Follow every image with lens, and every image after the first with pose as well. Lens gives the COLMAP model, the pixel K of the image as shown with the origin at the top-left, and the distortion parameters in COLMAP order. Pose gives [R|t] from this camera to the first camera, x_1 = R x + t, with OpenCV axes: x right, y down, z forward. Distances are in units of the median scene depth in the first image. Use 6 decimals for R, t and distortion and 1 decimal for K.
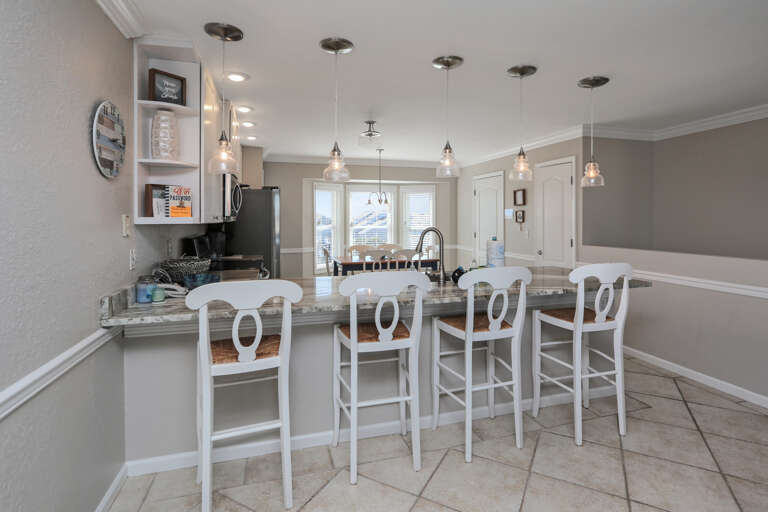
lens RADIAL K [[377.9, 0, 384.4], [0, 377.9, 217.3], [0, 0, 1]] dist [-0.000872, -0.000095]
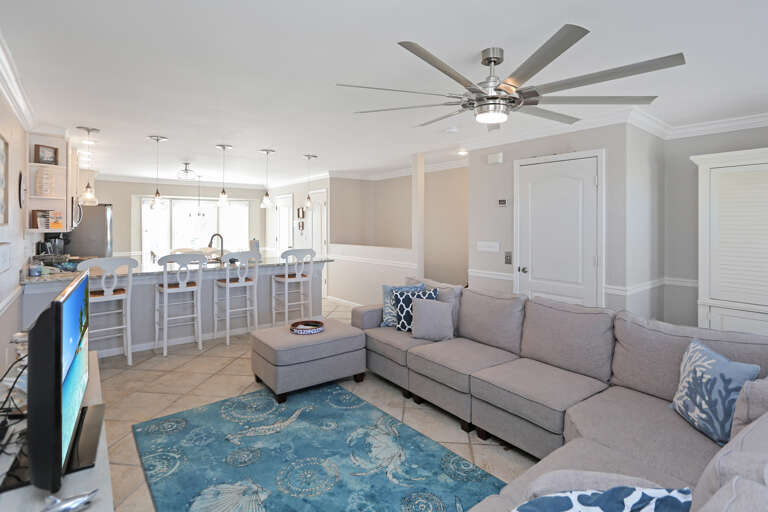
lens RADIAL K [[413.0, 0, 382.3], [0, 413.0, 222.3], [0, 0, 1]] dist [0.024044, 0.000607]
pose [[0.941600, 0.000234, 0.336734, 0.135618], [0.000864, 0.999995, -0.003110, -0.012761], [-0.336733, 0.003219, 0.941595, -0.781033]]
